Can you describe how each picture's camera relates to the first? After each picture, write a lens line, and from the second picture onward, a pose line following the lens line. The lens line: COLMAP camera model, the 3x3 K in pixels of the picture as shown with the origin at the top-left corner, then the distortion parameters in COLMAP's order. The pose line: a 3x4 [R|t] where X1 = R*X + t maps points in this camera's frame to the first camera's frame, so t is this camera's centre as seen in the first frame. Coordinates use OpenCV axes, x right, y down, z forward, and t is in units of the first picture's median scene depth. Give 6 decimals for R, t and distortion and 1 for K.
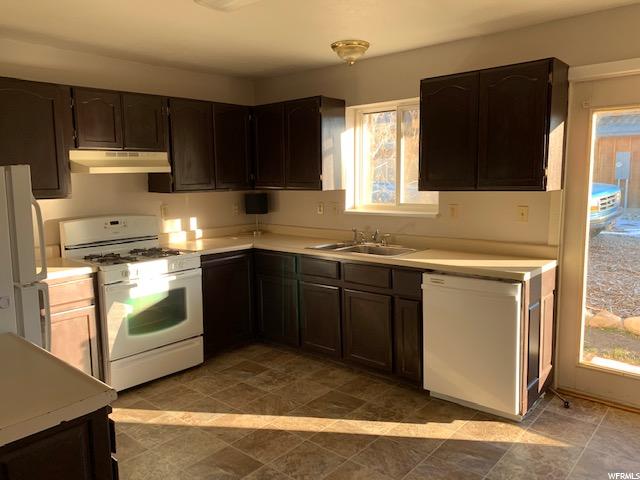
lens RADIAL K [[491.9, 0, 320.0], [0, 491.9, 240.0], [0, 0, 1]] dist [0.003997, 0.004818]
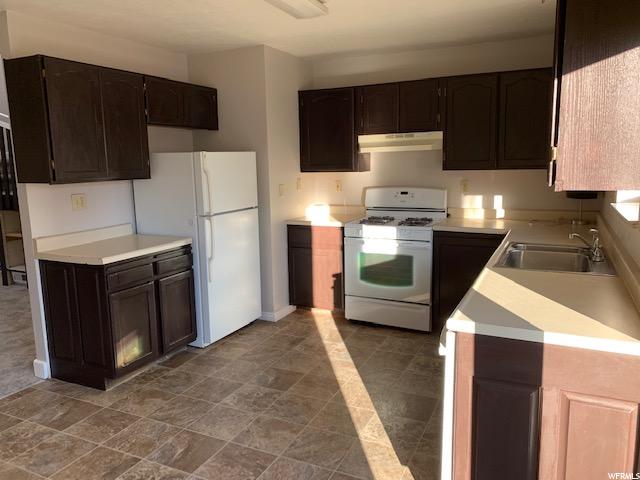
lens RADIAL K [[491.0, 0, 318.4], [0, 491.0, 234.0], [0, 0, 1]] dist [0.085776, -0.087208]
pose [[0.259969, 0.156277, -0.952887, 0.720046], [-0.112168, 0.985024, 0.130945, -0.073653], [0.959080, 0.072842, 0.273604, 0.495193]]
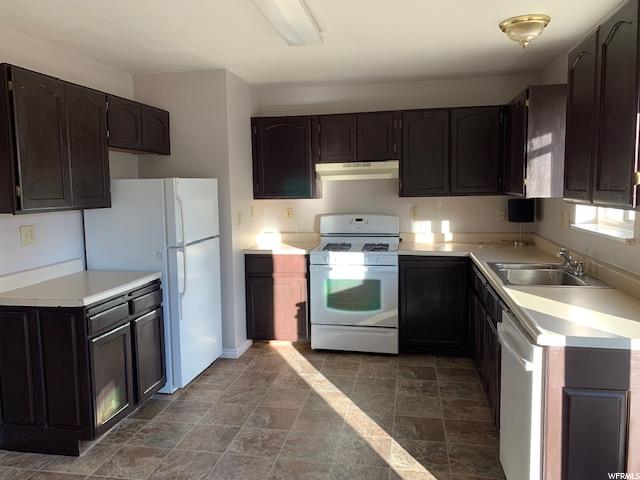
lens RADIAL K [[491.0, 0, 318.4], [0, 491.0, 234.0], [0, 0, 1]] dist [0.085776, -0.087208]
pose [[0.501615, 0.089006, -0.860500, 0.621132], [-0.104037, 0.993681, 0.042135, -0.042616], [0.858812, 0.068388, 0.507705, 0.299149]]
